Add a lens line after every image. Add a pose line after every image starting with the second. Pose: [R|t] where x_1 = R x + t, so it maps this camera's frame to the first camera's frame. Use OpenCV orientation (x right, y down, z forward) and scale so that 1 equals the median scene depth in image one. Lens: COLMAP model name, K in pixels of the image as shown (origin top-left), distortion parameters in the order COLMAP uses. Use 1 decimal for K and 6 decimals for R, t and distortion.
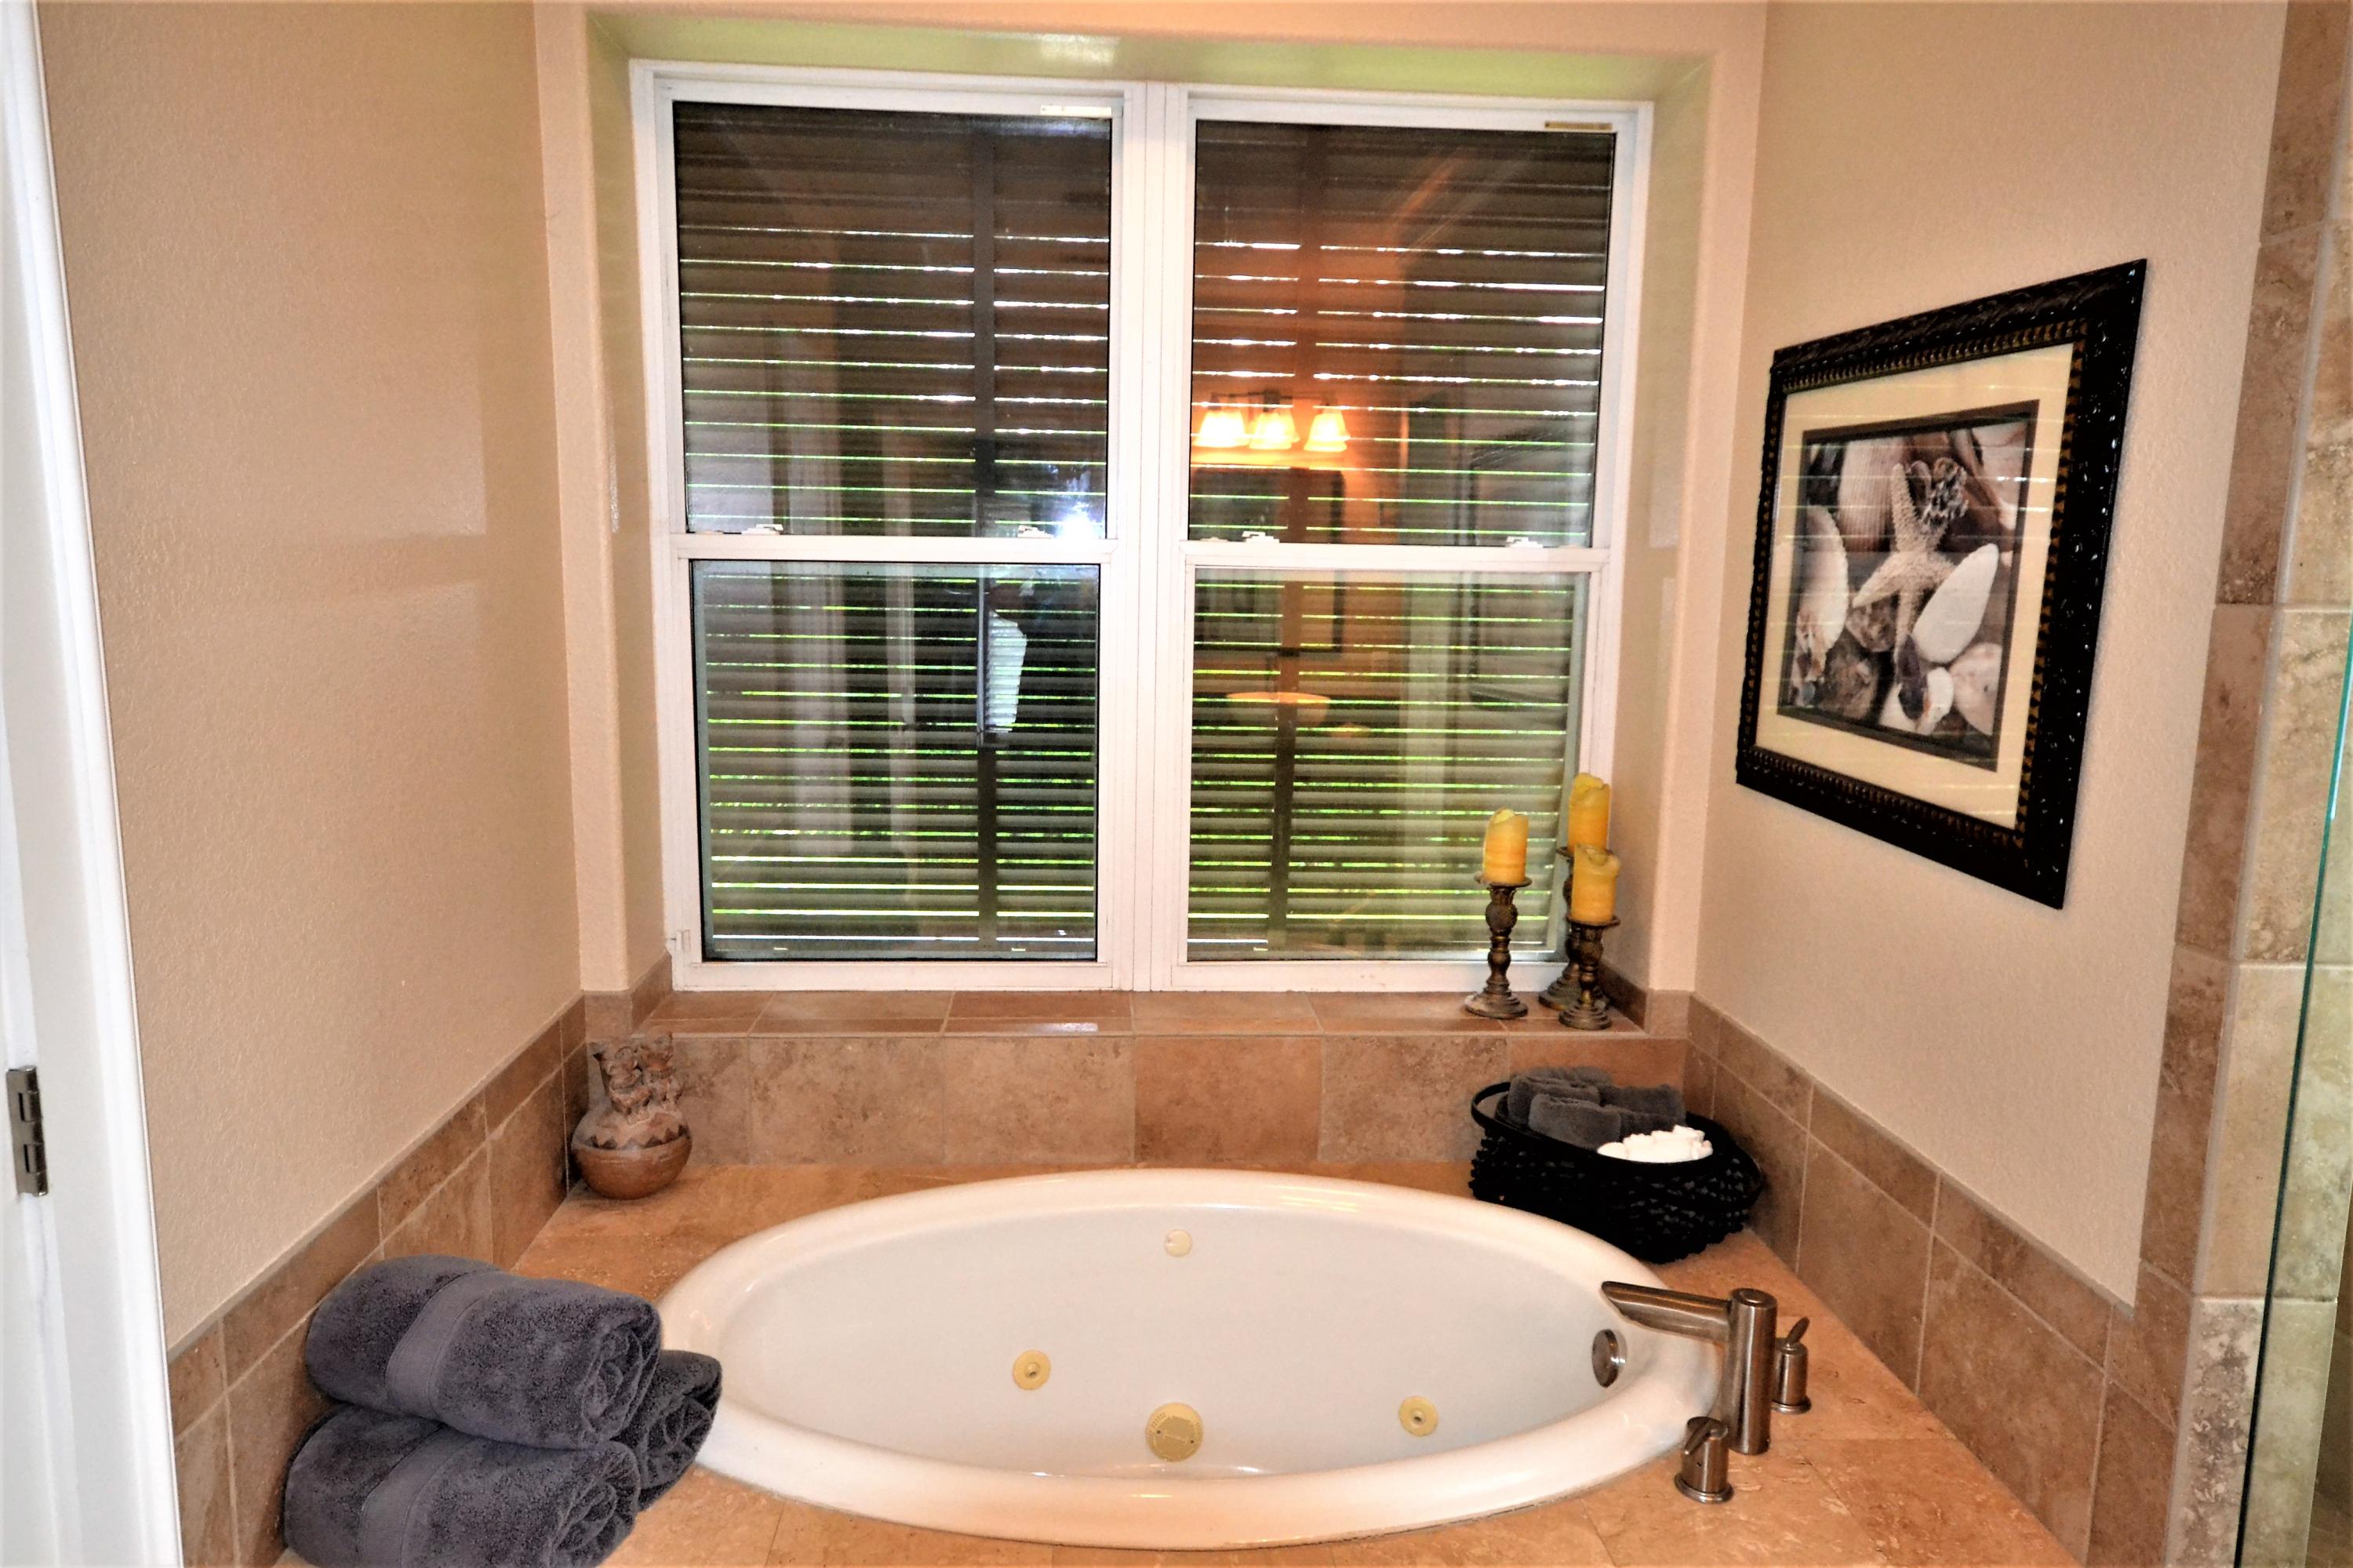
lens RADIAL K [[1528.2, 0, 1178.7], [0, 1528.2, 791.5], [0, 0, 1]] dist [0.011868, 0.009394]
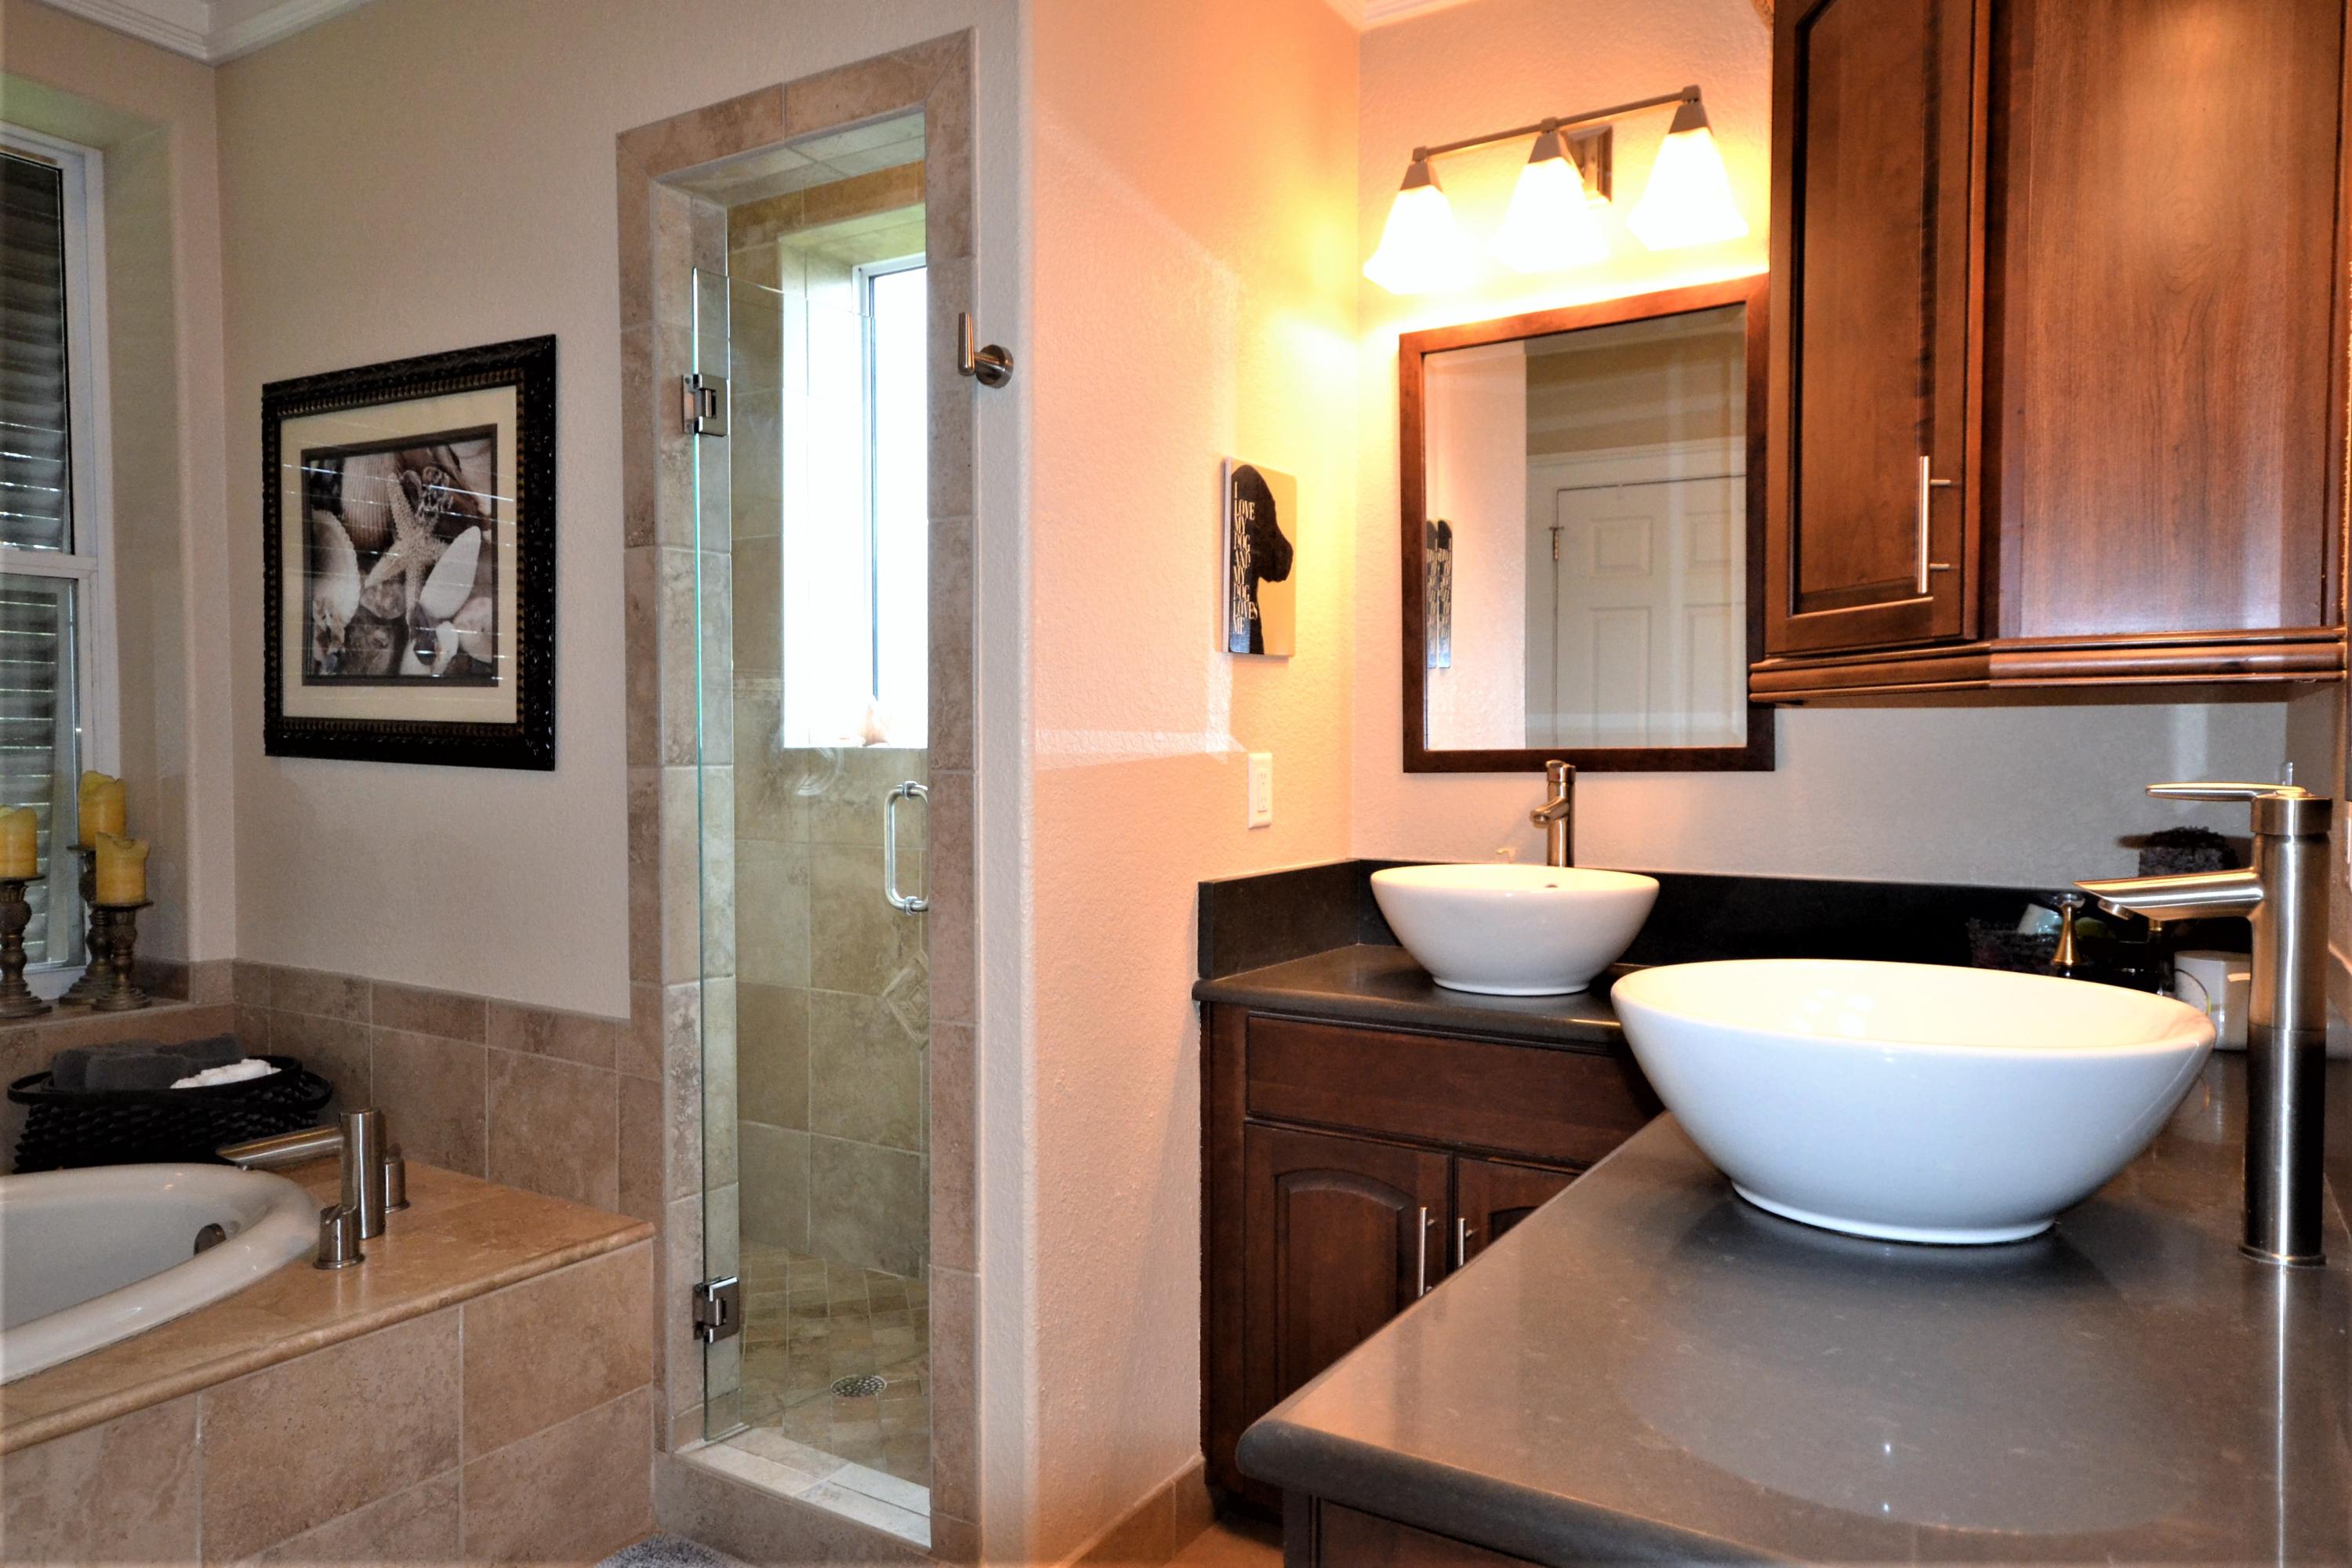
lens RADIAL K [[1527.5, 0, 1166.4], [0, 1527.5, 799.5], [0, 0, 1]] dist [0.011868, 0.009394]
pose [[0.578937, -0.046708, 0.814033, -0.233648], [0.130381, 0.990815, -0.035875, 0.201608], [-0.804881, 0.126904, 0.579709, -0.260738]]
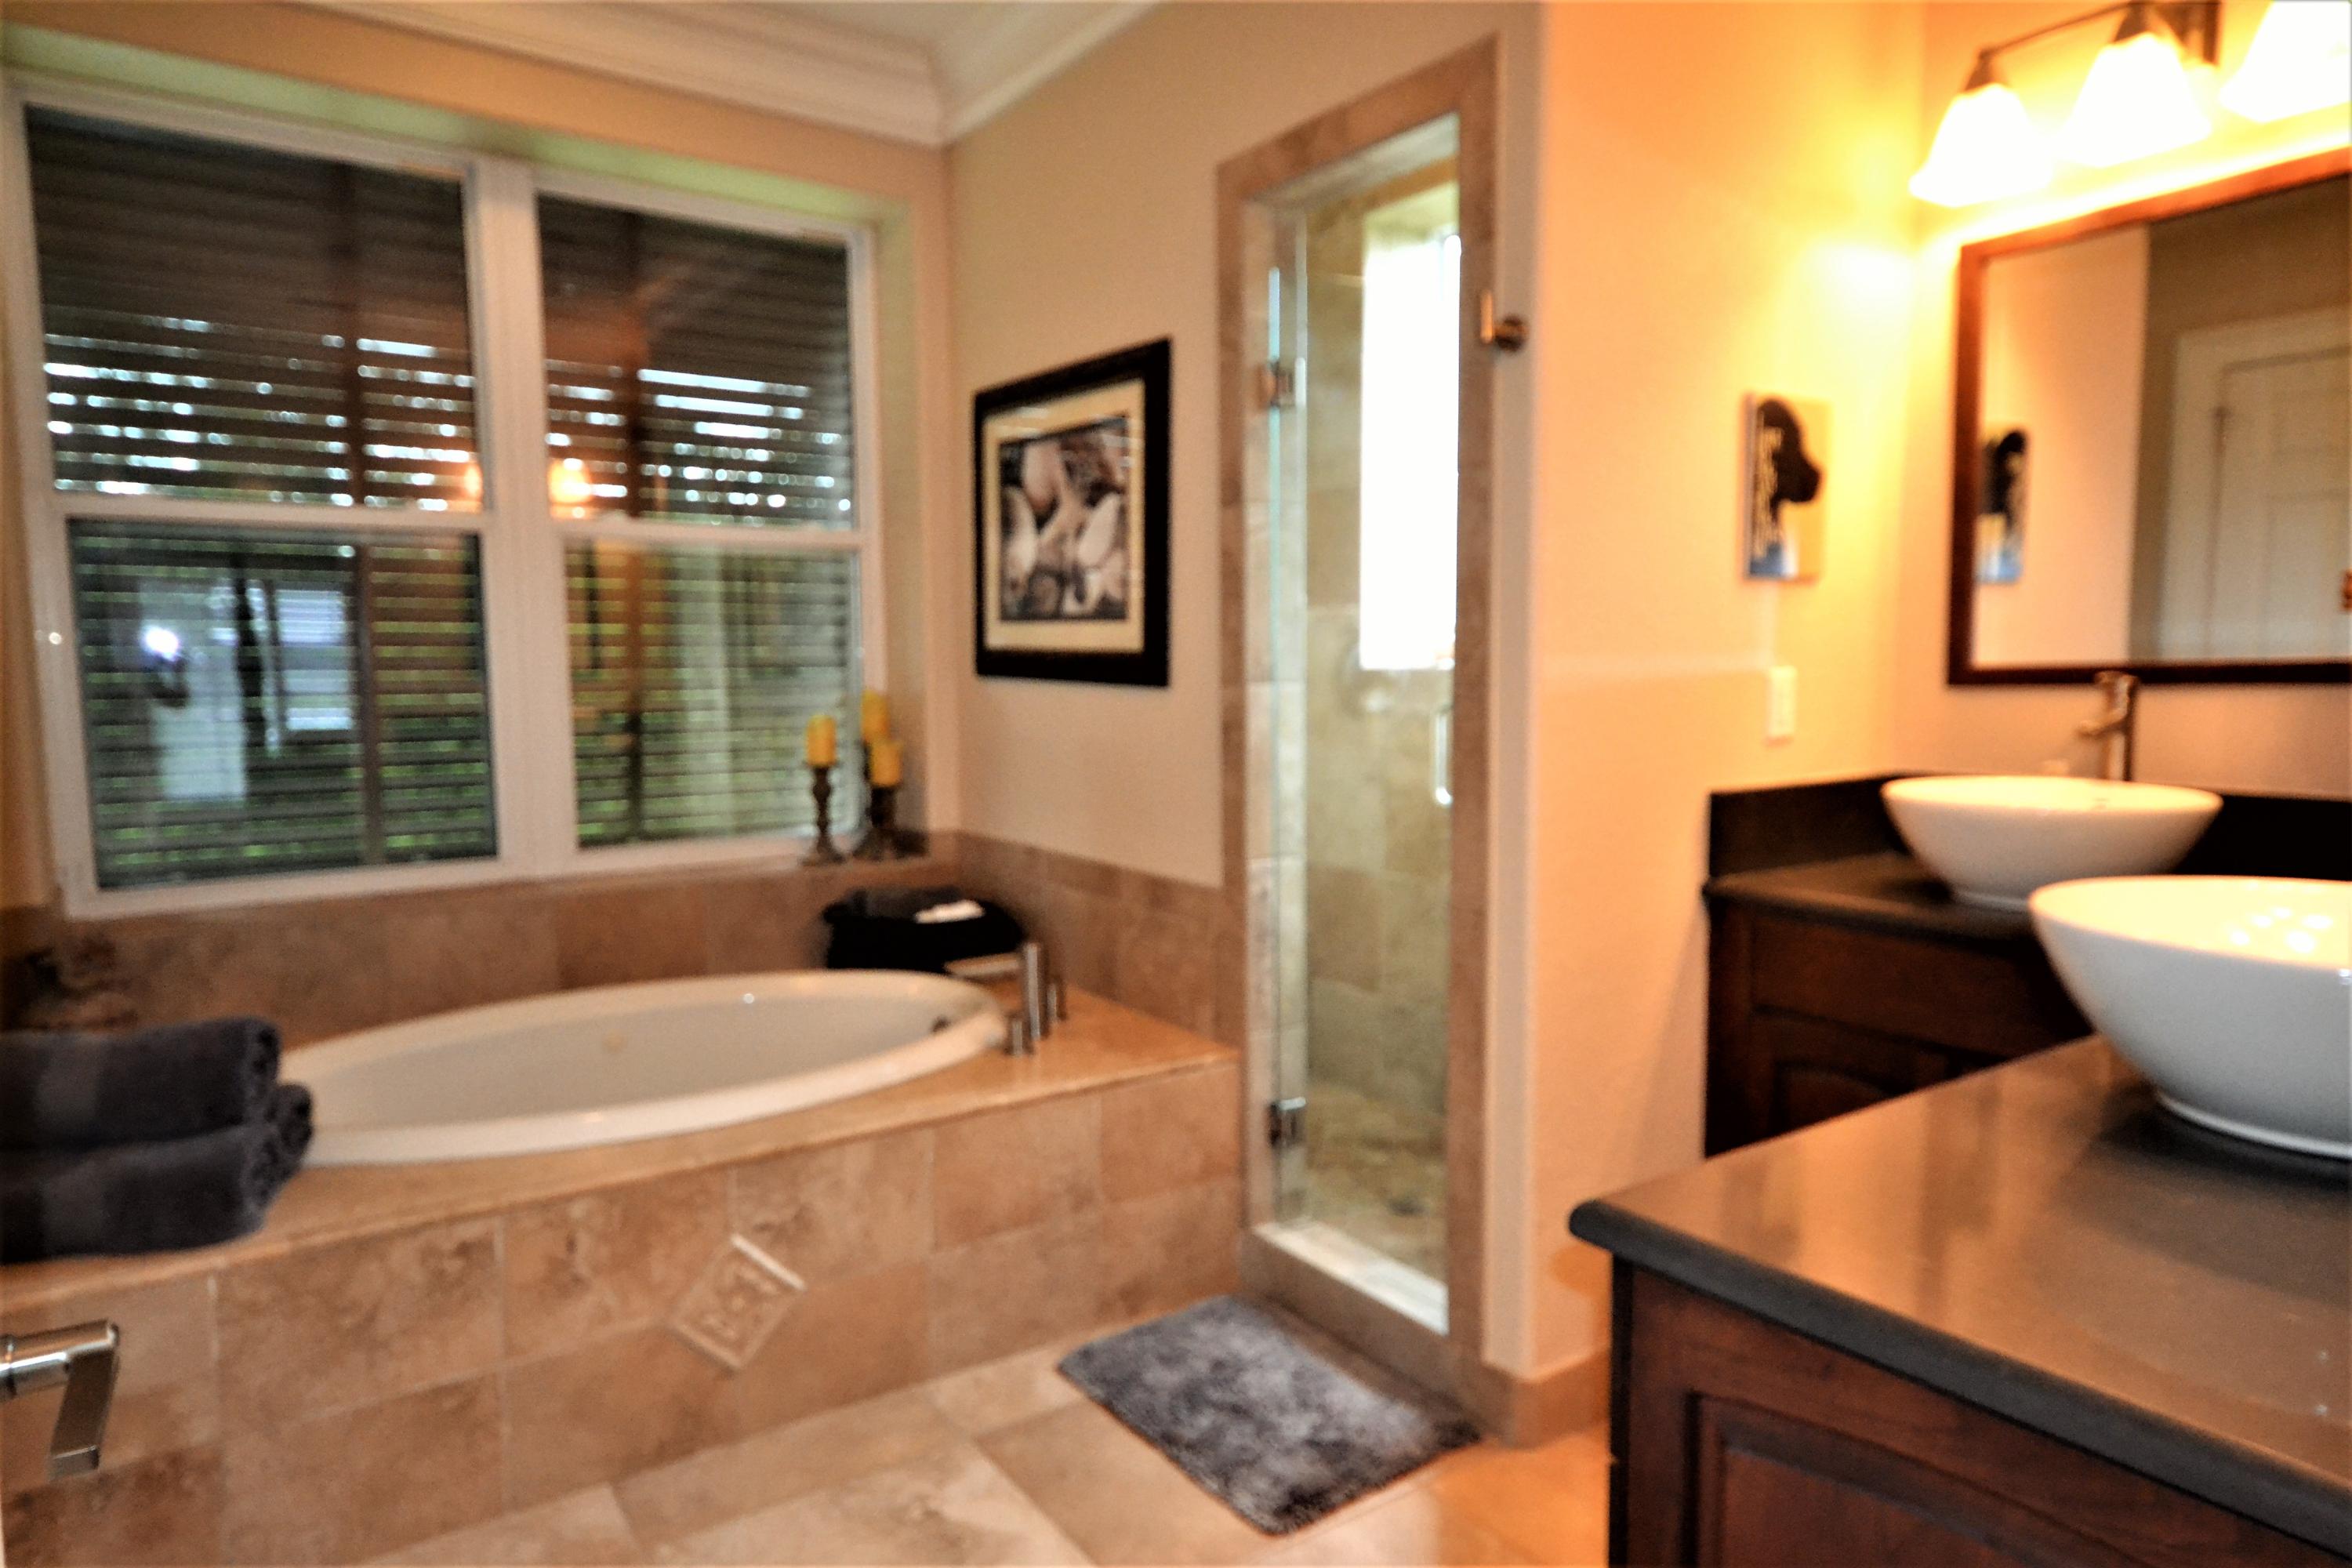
lens RADIAL K [[1441.6, 0, 1178.6], [0, 1441.6, 793.2], [0, 0, 1]] dist [0.009605, 0.013955]
pose [[0.853597, -0.076155, 0.515337, -0.268109], [0.102623, 0.994454, -0.023027, 0.210649], [-0.510725, 0.072541, 0.856678, -0.407184]]
